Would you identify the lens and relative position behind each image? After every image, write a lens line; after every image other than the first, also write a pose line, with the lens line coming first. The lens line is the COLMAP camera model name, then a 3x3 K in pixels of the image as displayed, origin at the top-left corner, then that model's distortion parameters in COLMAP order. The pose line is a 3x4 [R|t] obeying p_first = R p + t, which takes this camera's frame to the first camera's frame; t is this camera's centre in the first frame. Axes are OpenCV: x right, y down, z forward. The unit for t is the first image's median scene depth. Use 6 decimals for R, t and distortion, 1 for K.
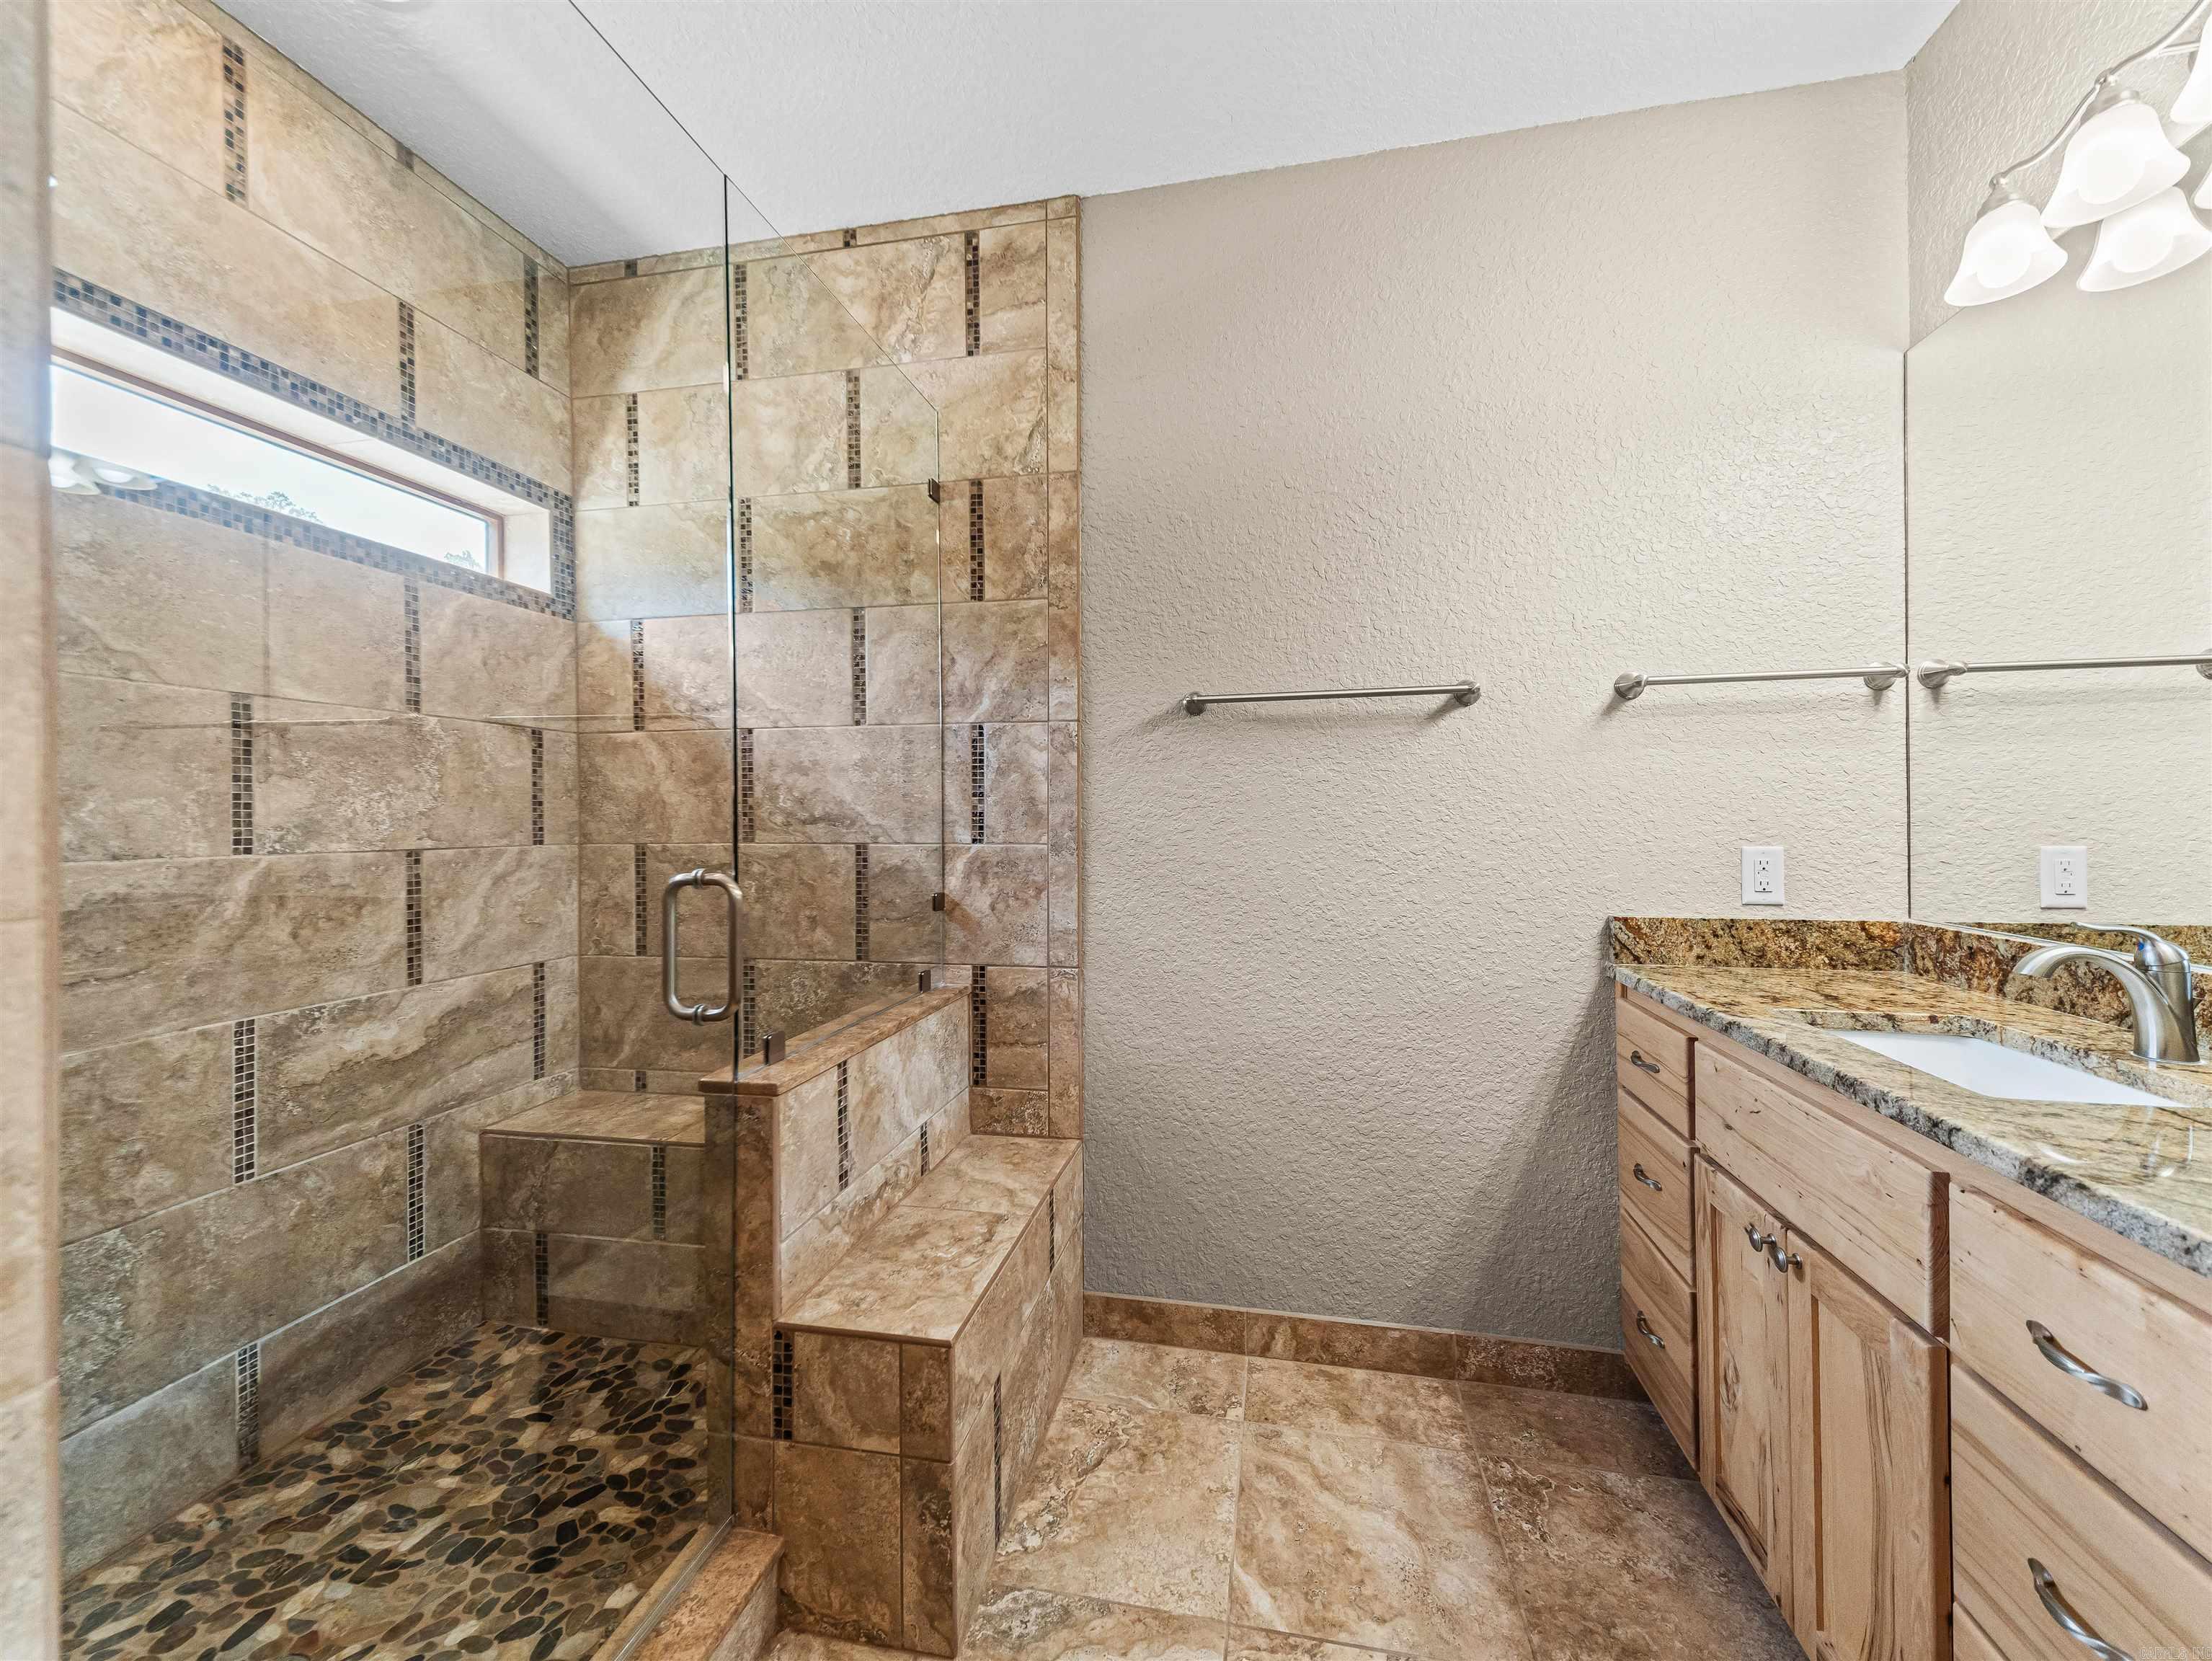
lens RADIAL K [[857.5, 0, 1109.6], [0, 857.5, 813.2], [0, 0, 1]] dist [0.026705, -0.005966]
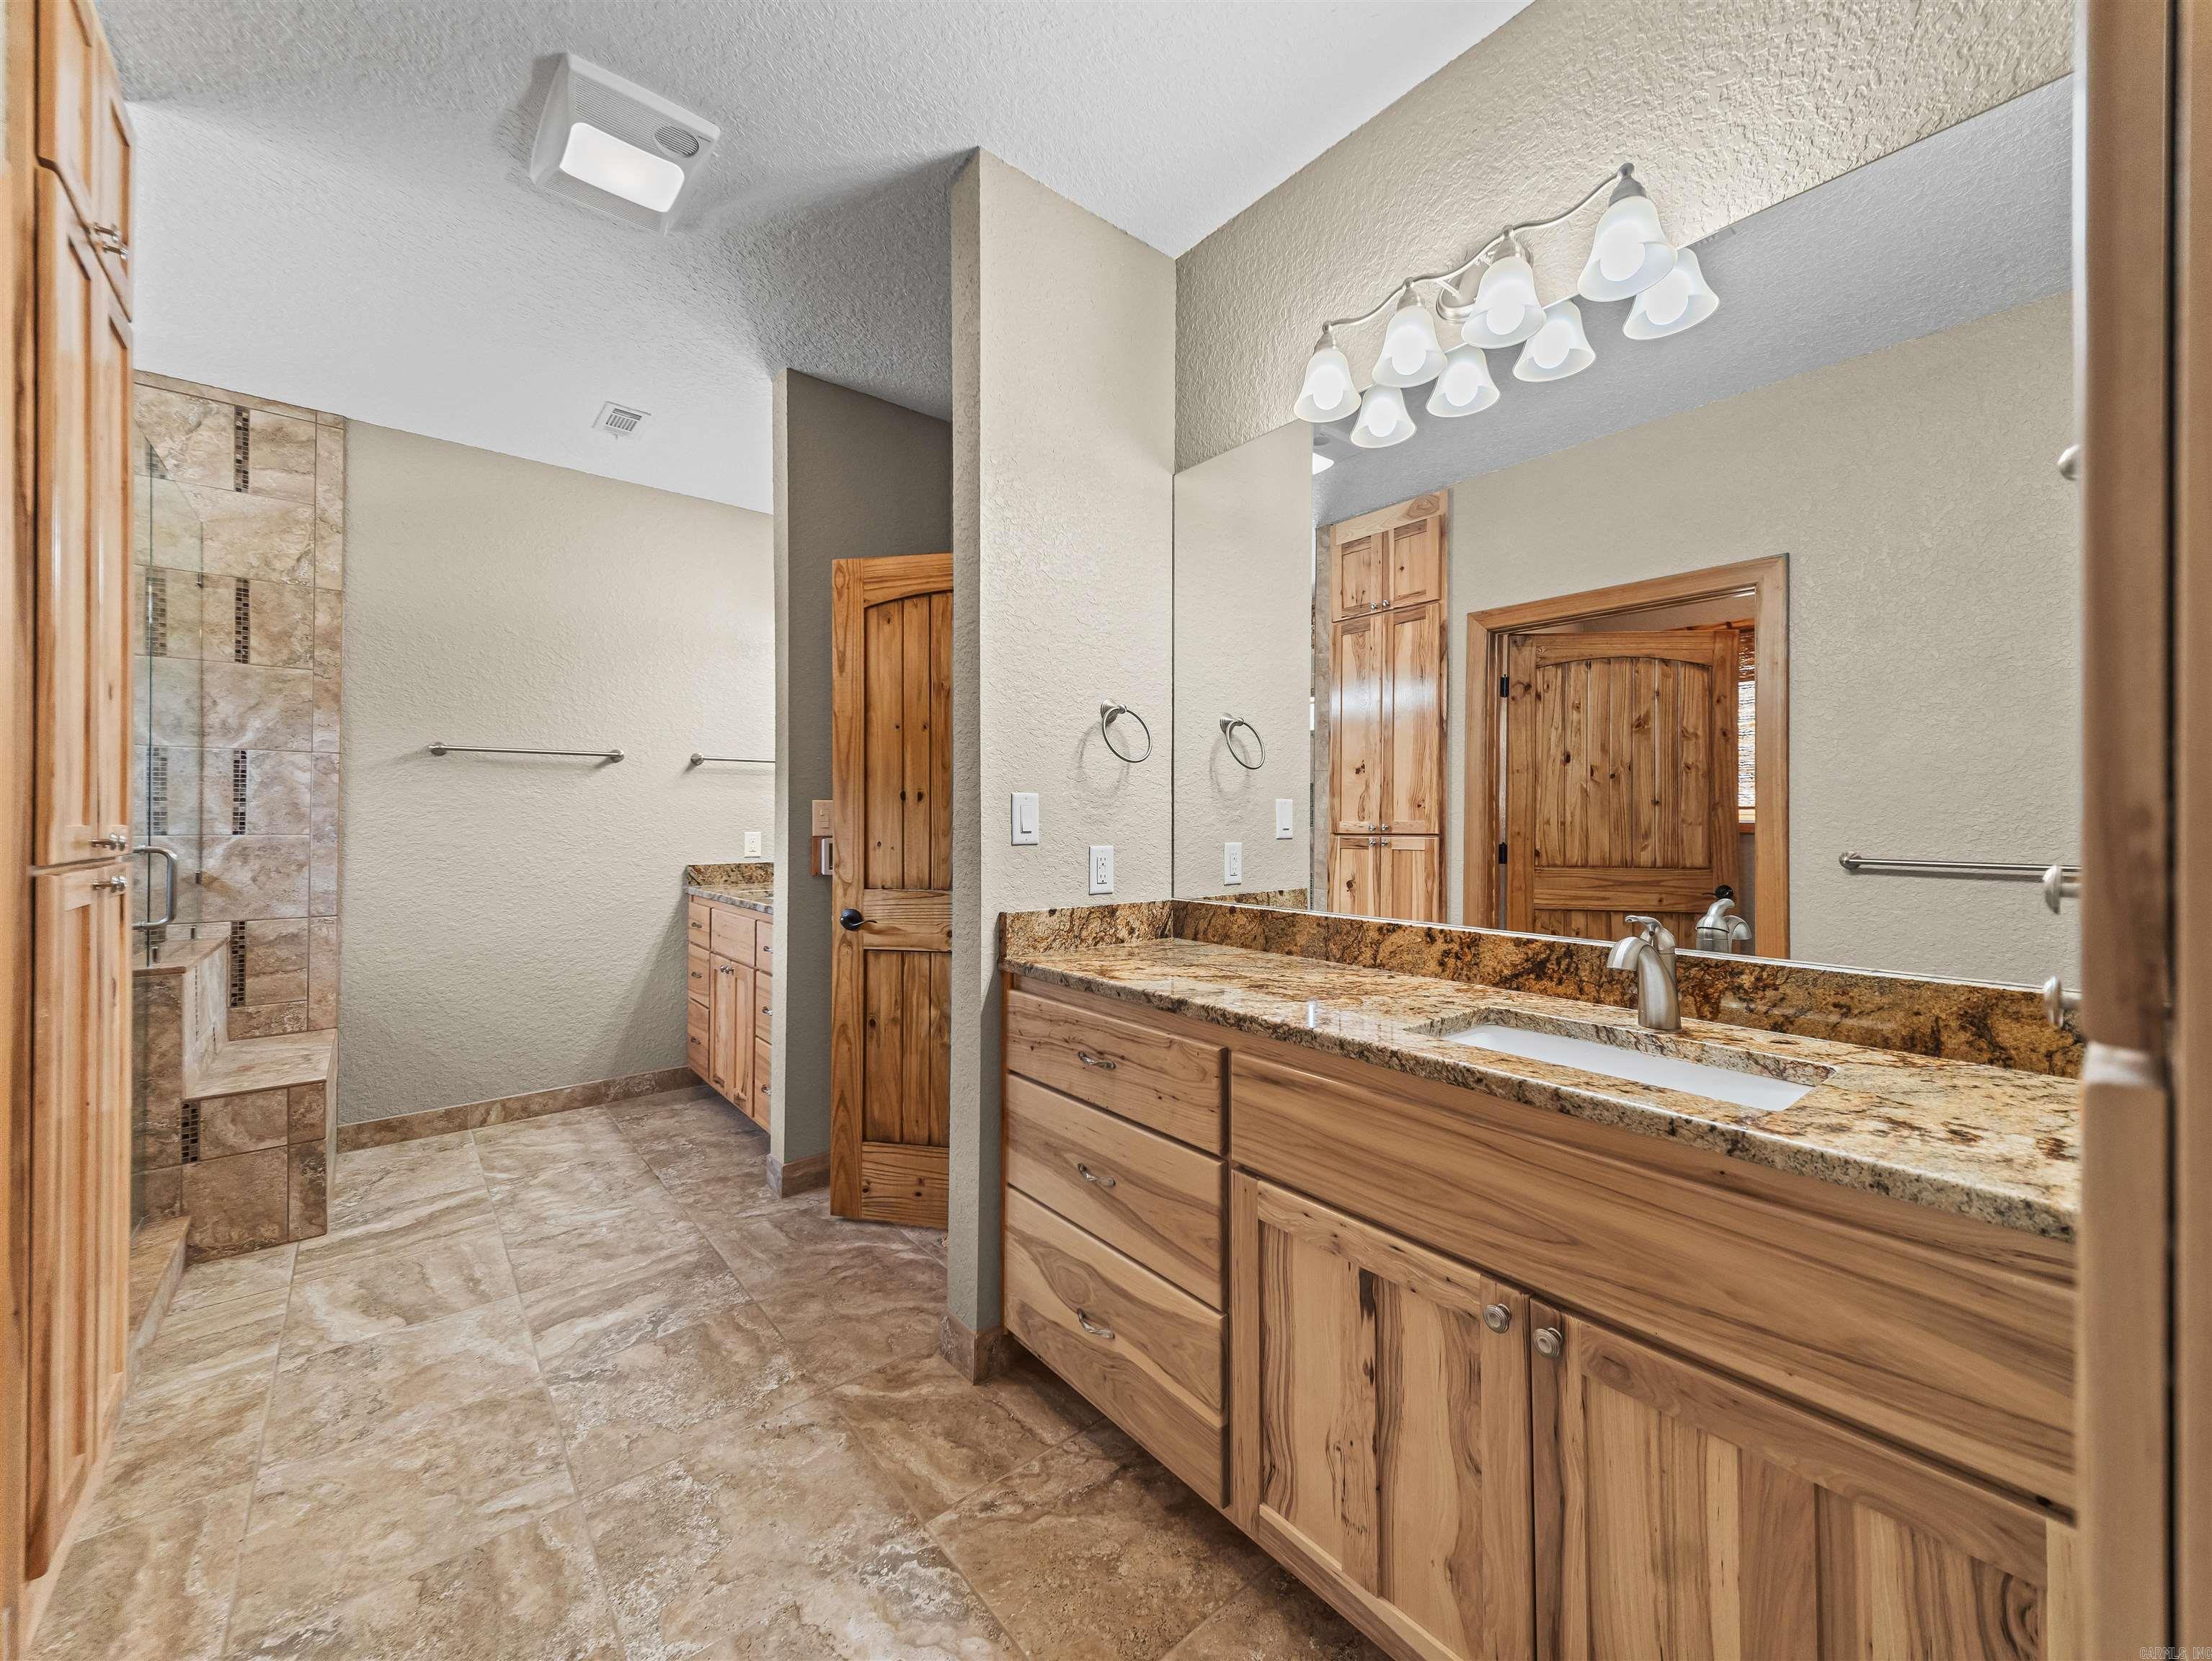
lens RADIAL K [[857.5, 0, 1116.9], [0, 857.5, 812.3], [0, 0, 1]] dist [0.026705, -0.005966]
pose [[0.611823, 0.012322, 0.790899, -0.415468], [-0.007626, 0.999924, -0.009679, 0.001409], [-0.790958, -0.000109, 0.611870, -1.036814]]
